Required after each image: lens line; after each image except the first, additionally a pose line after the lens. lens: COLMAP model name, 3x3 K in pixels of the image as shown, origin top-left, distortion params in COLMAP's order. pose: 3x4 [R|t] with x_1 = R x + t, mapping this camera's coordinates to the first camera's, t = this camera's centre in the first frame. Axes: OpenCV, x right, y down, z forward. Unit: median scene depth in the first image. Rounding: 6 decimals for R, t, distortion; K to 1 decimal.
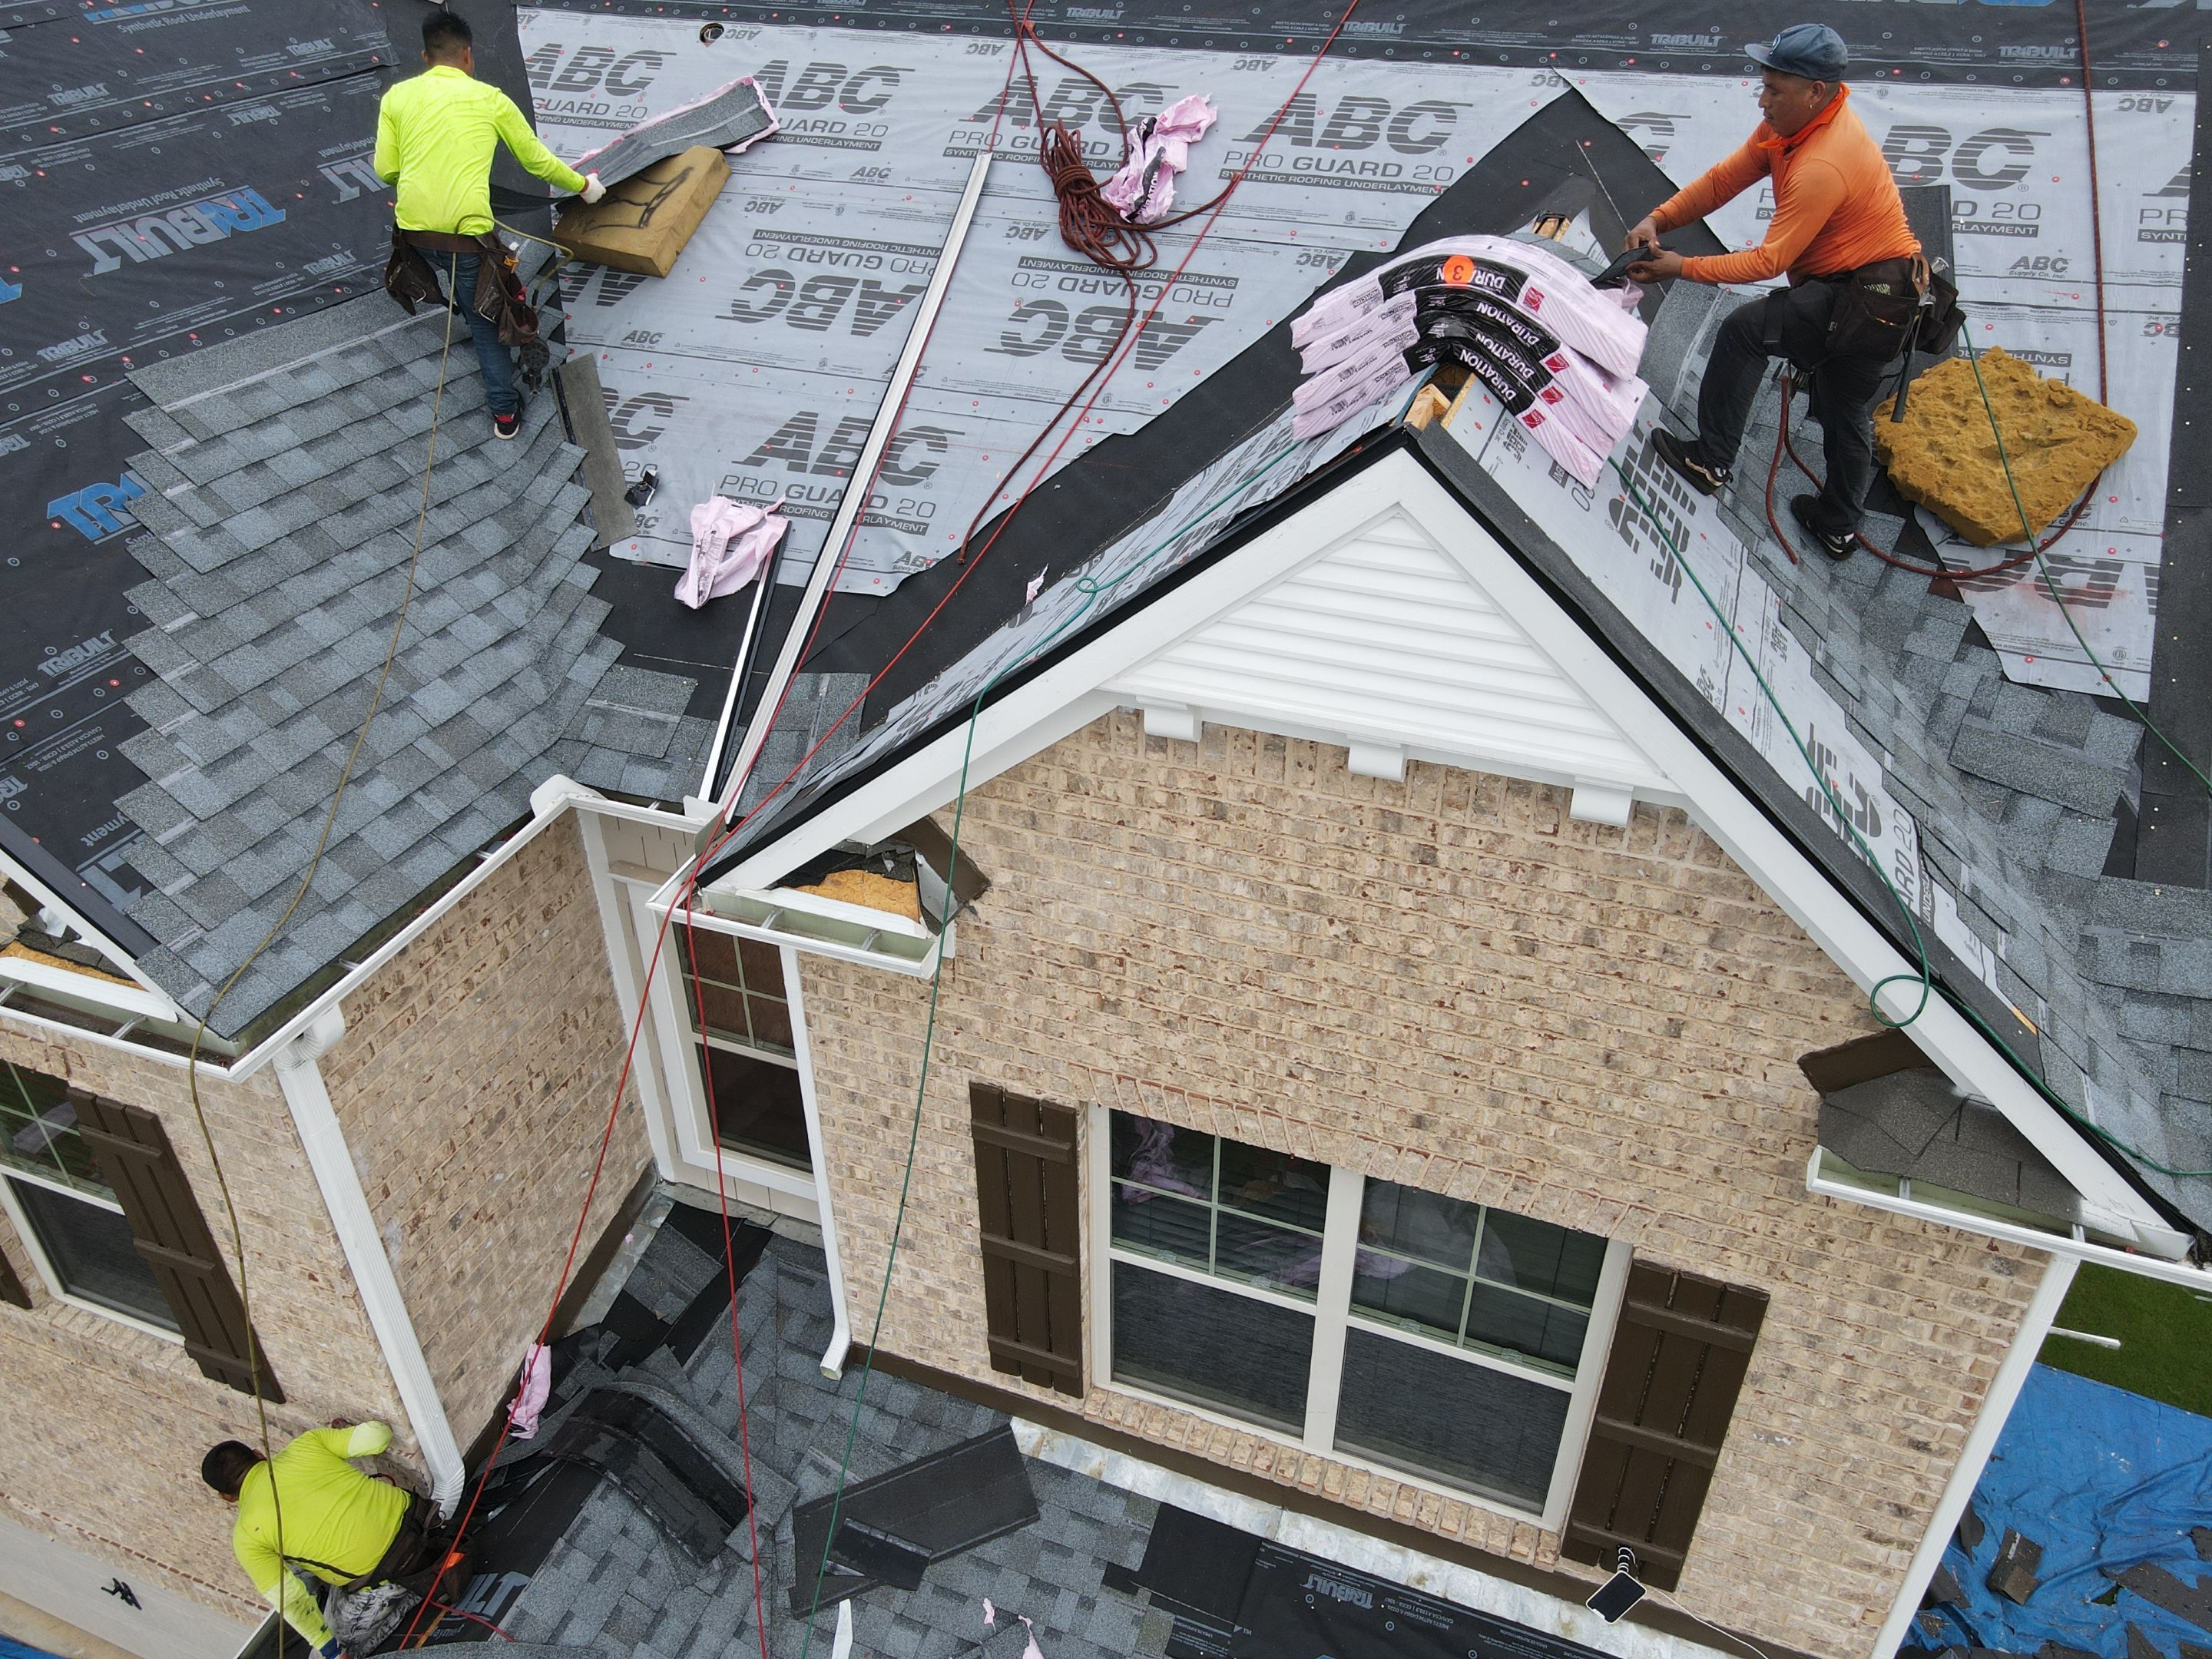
lens RADIAL K [[1611.3, 0, 1106.0], [0, 1611.3, 829.5], [0, 0, 1]] dist [0.027742, -0.029720]
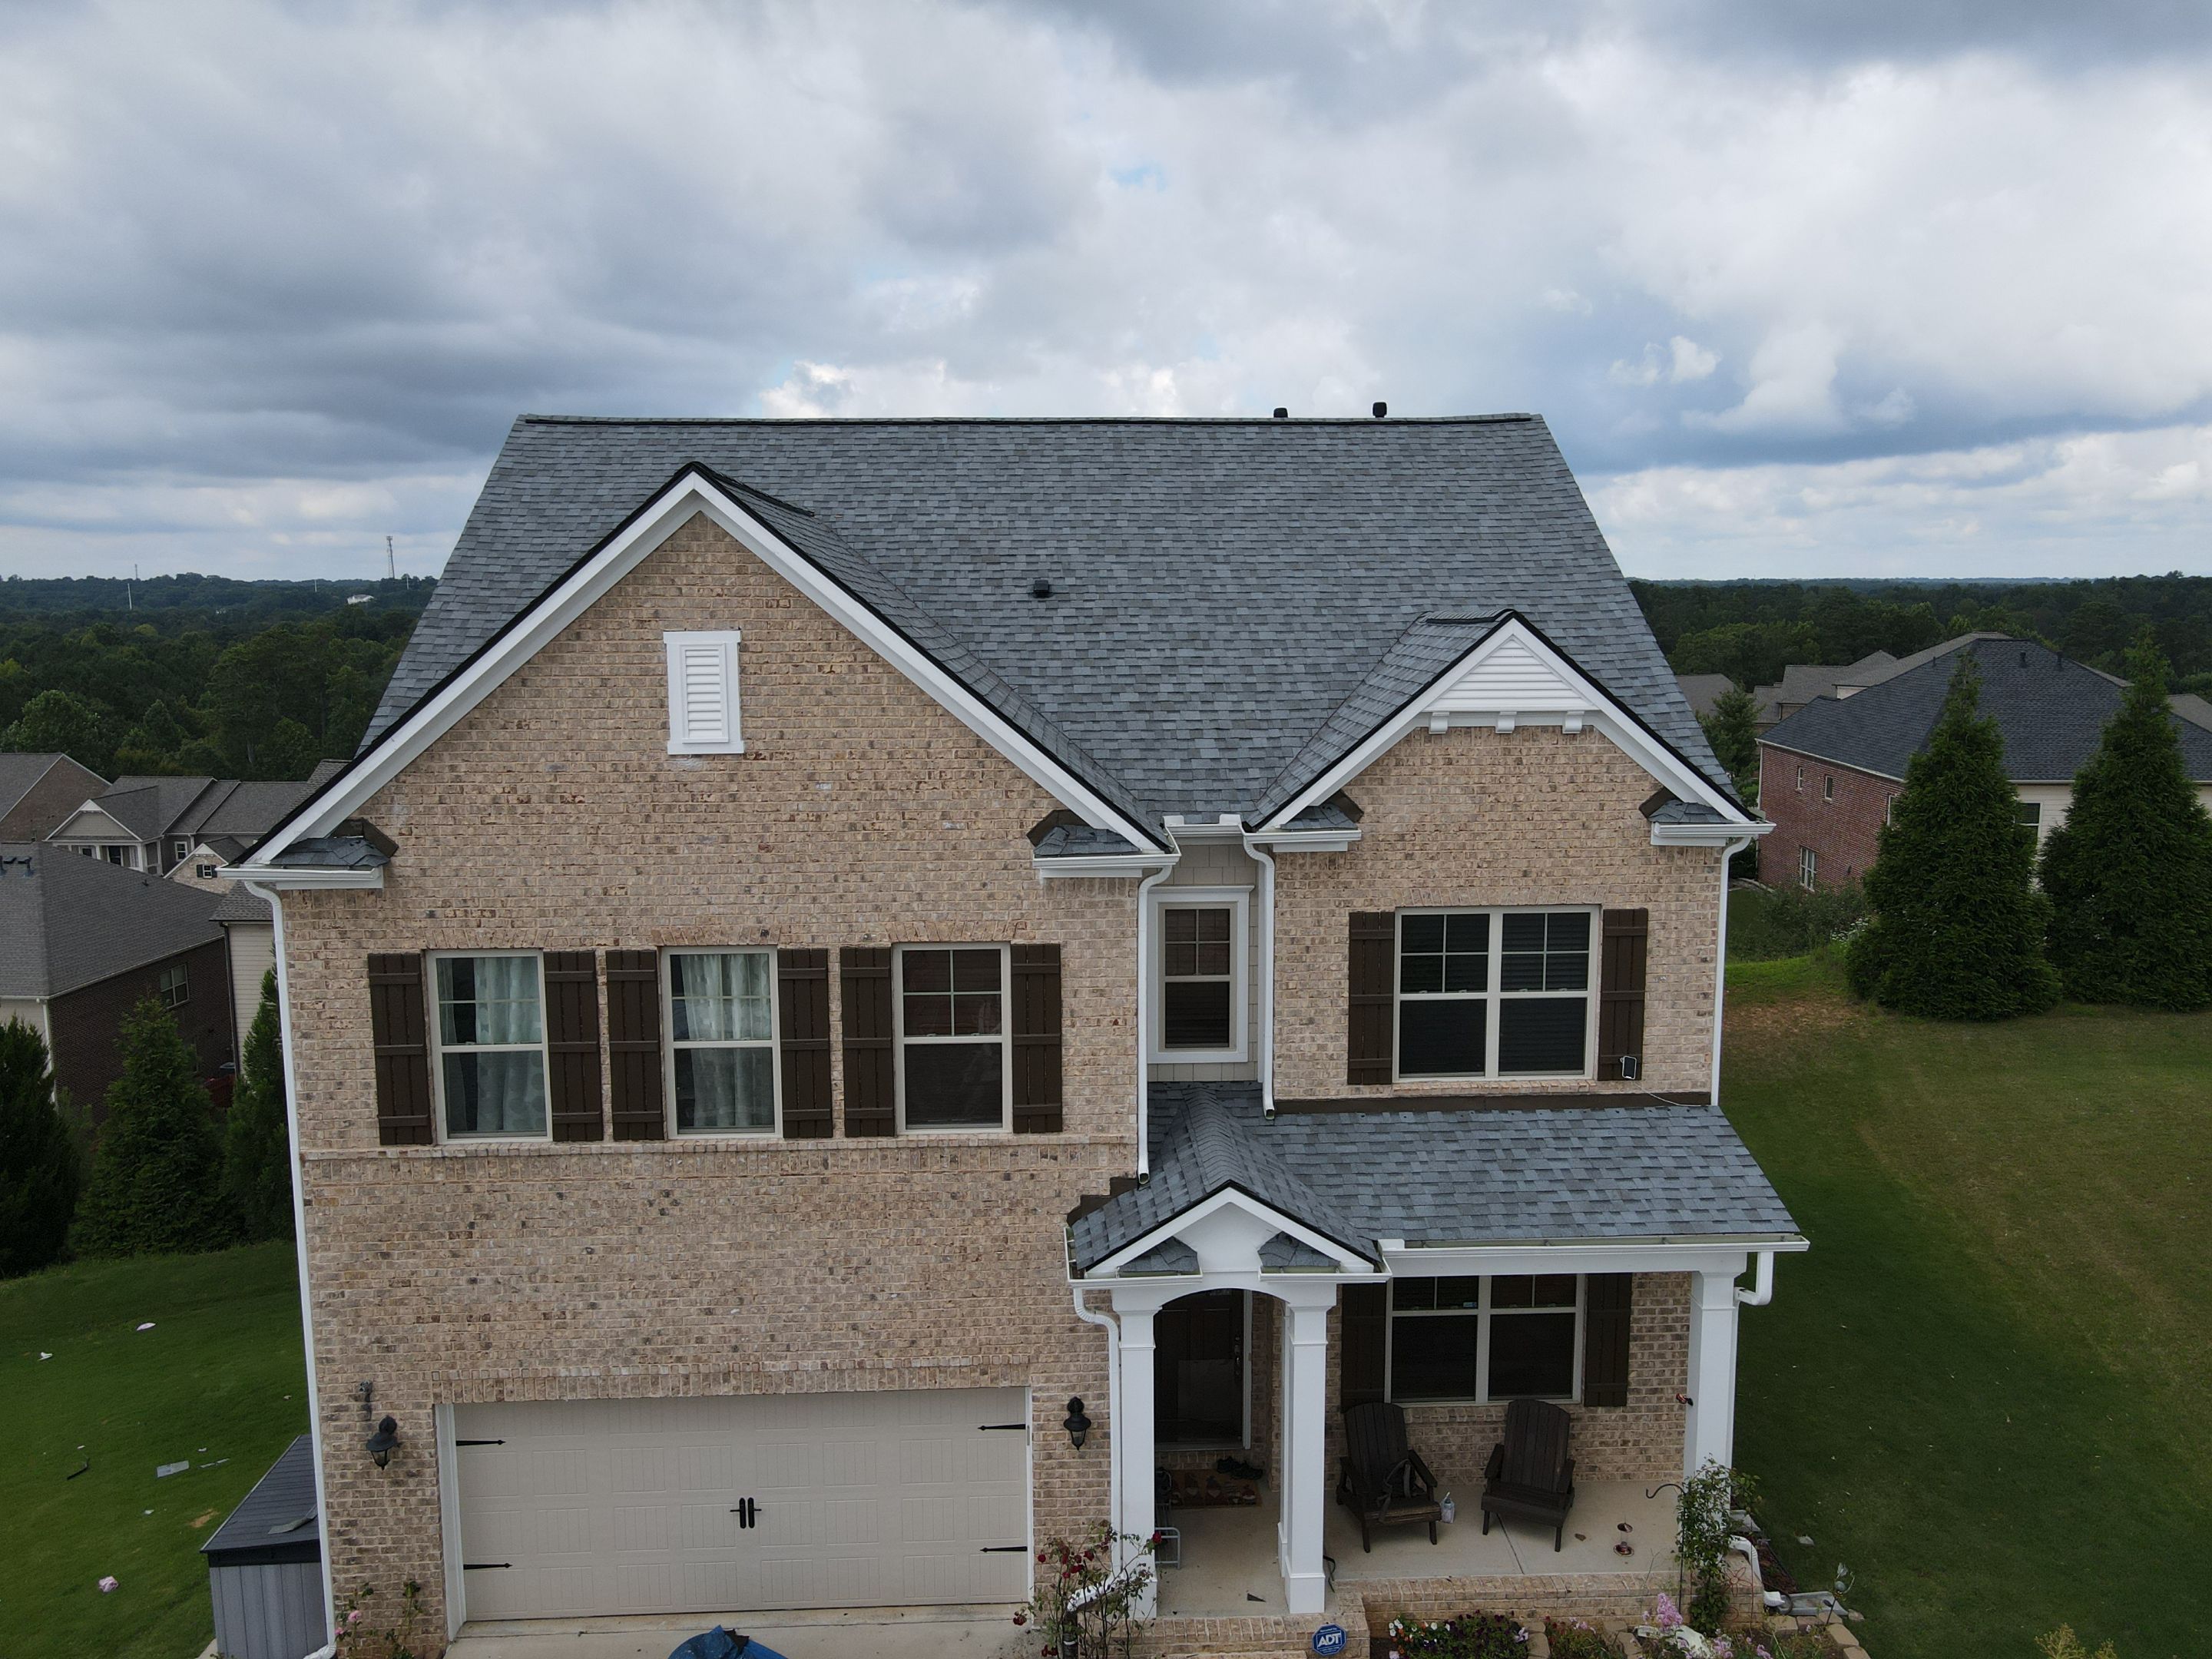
lens RADIAL K [[1627.0, 0, 1109.3], [0, 1627.0, 816.8], [0, 0, 1]] dist [-0.010026, 0.037456]
pose [[0.918726, -0.054375, 0.391134, -1.455912], [0.221182, 0.891386, -0.395612, 0.974030], [-0.327140, 0.449971, 0.830967, -1.073157]]
